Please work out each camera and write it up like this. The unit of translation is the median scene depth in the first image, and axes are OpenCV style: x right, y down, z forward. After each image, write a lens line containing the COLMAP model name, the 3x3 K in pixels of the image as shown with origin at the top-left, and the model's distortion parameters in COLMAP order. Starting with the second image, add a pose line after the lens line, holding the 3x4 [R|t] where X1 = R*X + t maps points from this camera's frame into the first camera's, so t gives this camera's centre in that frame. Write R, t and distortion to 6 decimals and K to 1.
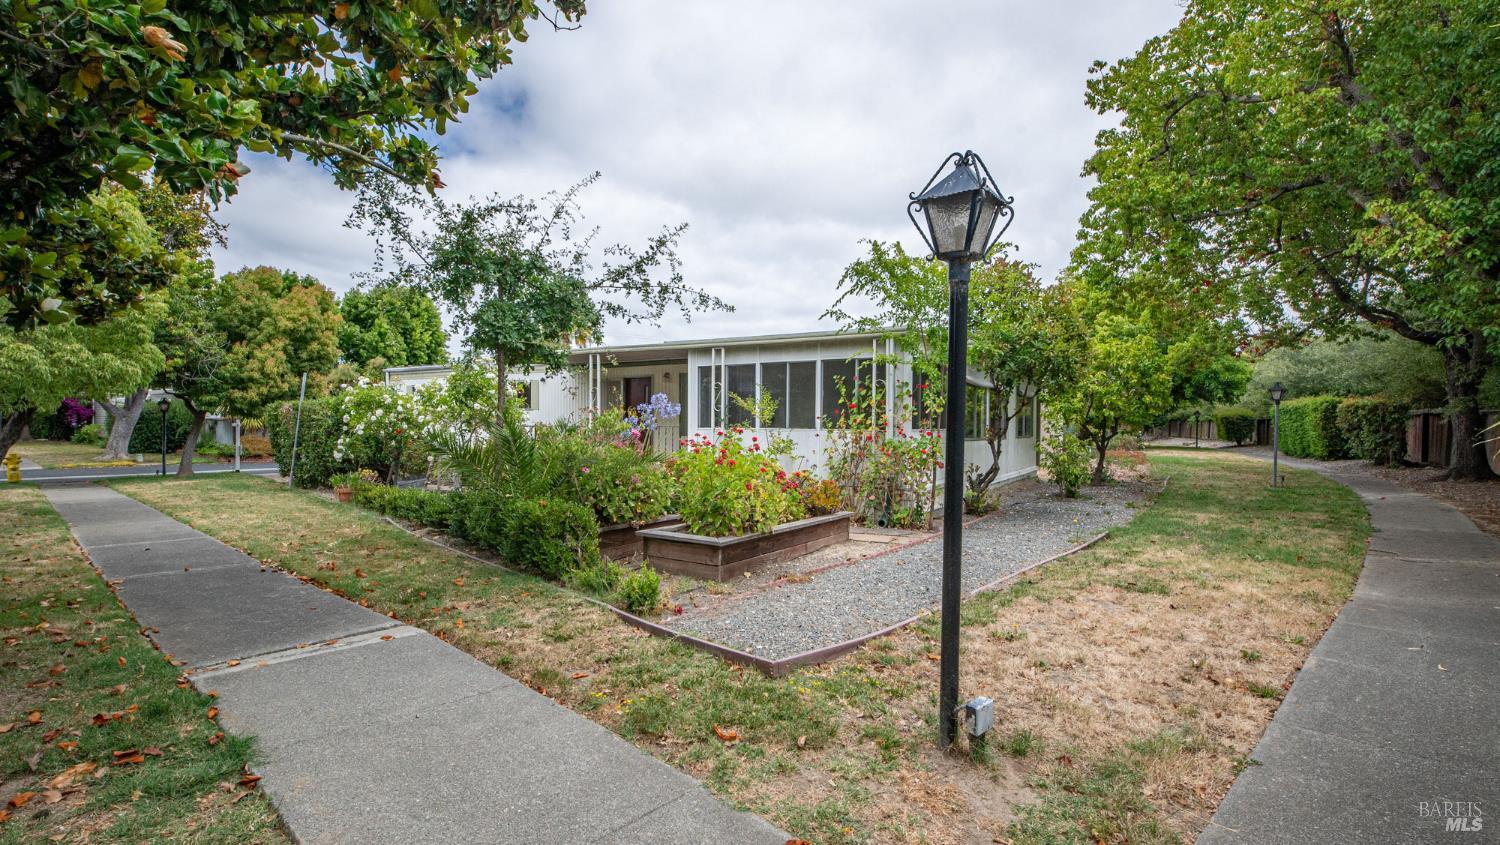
lens RADIAL K [[715.2, 0, 751.8], [0, 715.2, 399.0], [0, 0, 1]] dist [0.000882, -0.000026]
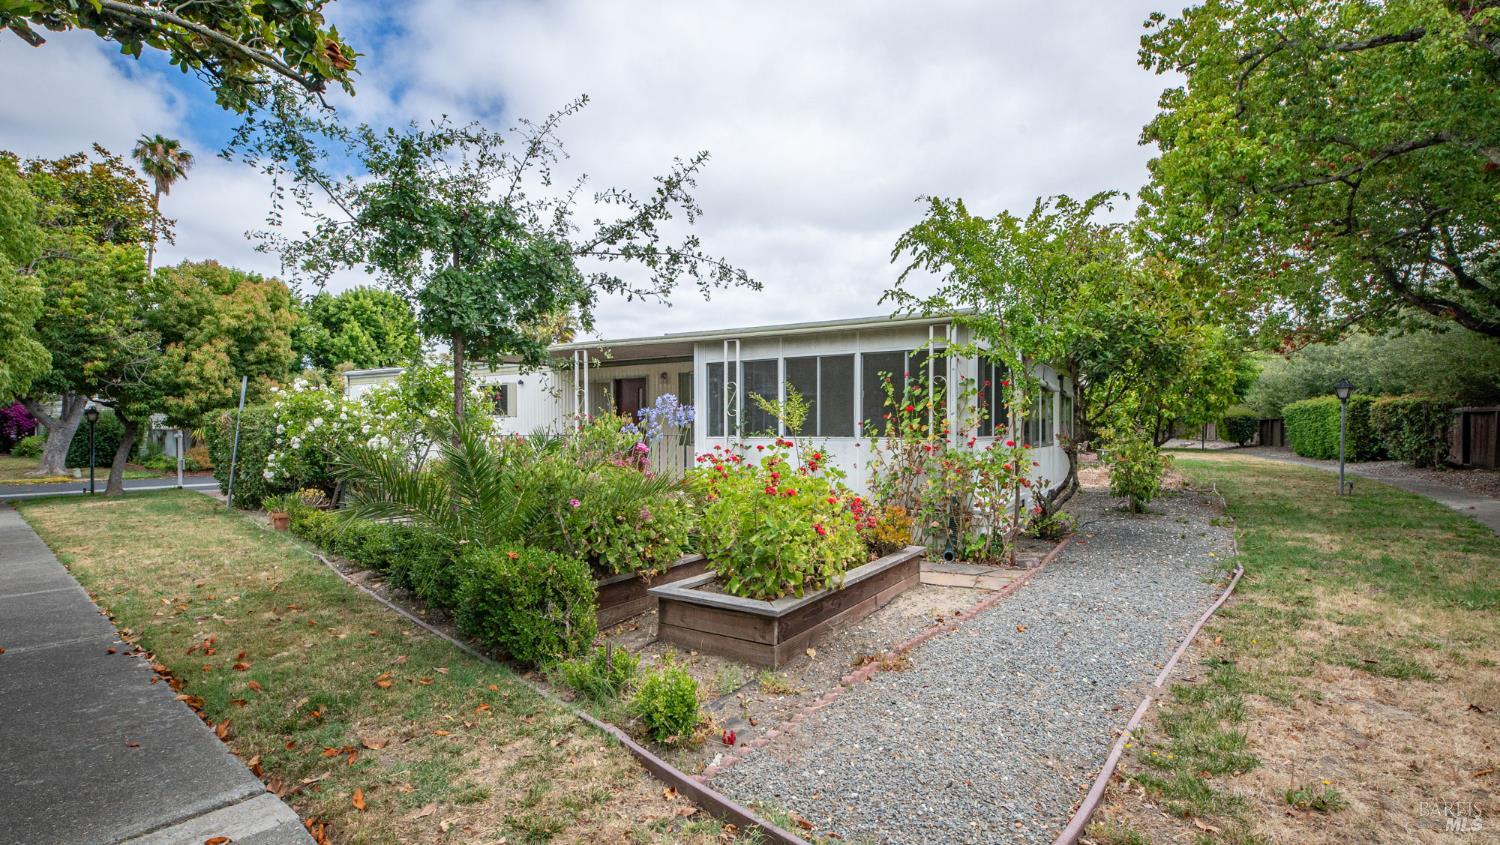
lens RADIAL K [[708.6, 0, 752.1], [0, 708.6, 405.2], [0, 0, 1]] dist [-0.001504, -0.000362]
pose [[0.999620, -0.008242, 0.026295, -0.045762], [0.008169, 0.999963, 0.002871, 0.001724], [-0.026318, -0.002655, 0.999650, 0.181004]]
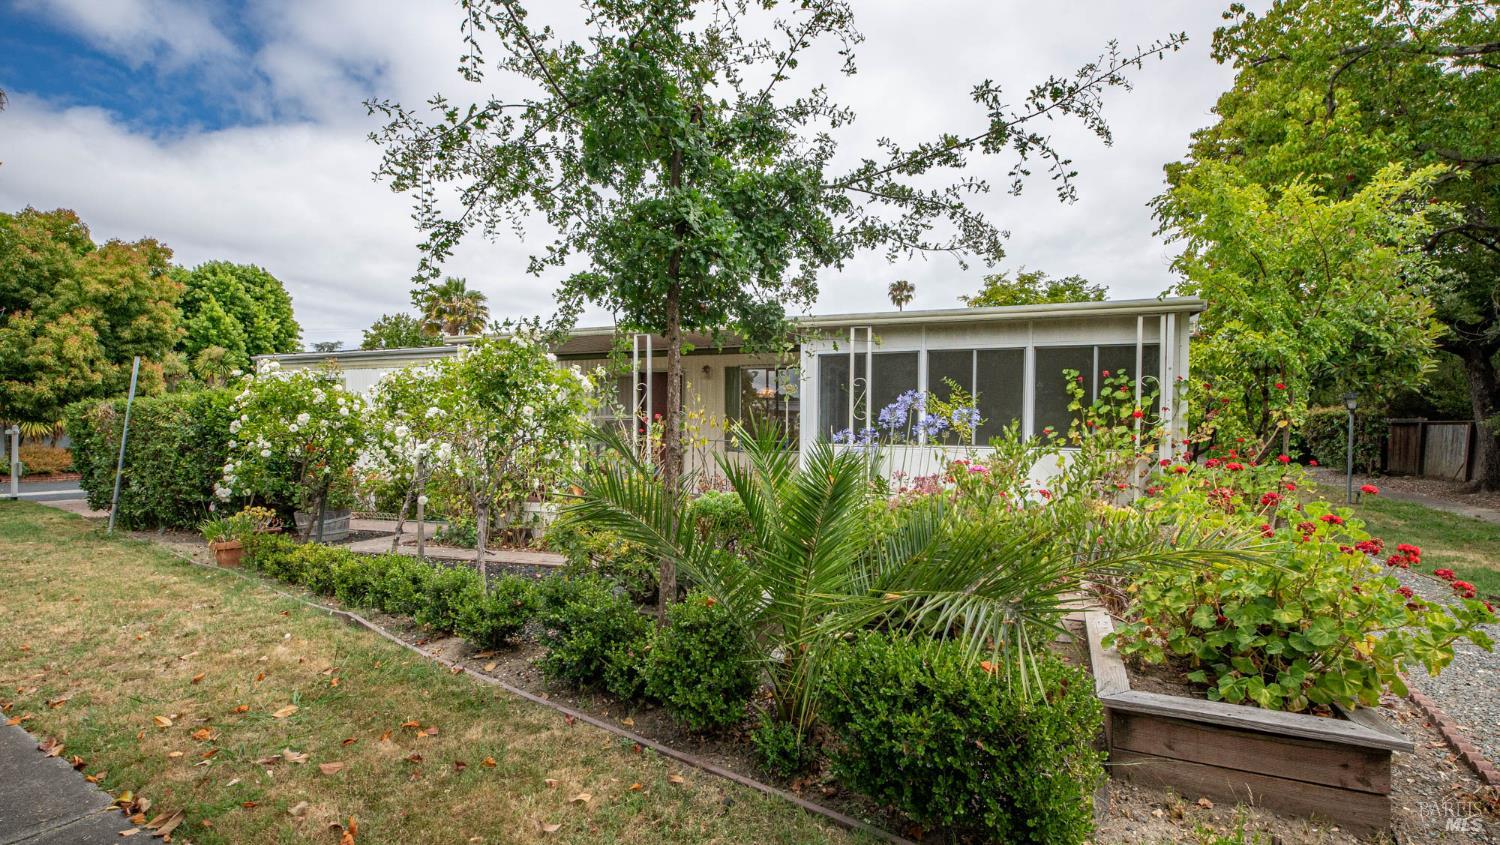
lens RADIAL K [[697.1, 0, 744.8], [0, 697.1, 407.4], [0, 0, 1]] dist [0.016783, -0.012447]
pose [[0.982090, 0.008206, 0.188233, -0.279858], [-0.009444, 0.999939, 0.005683, 0.002165], [-0.188175, -0.007359, 0.982108, 0.369171]]
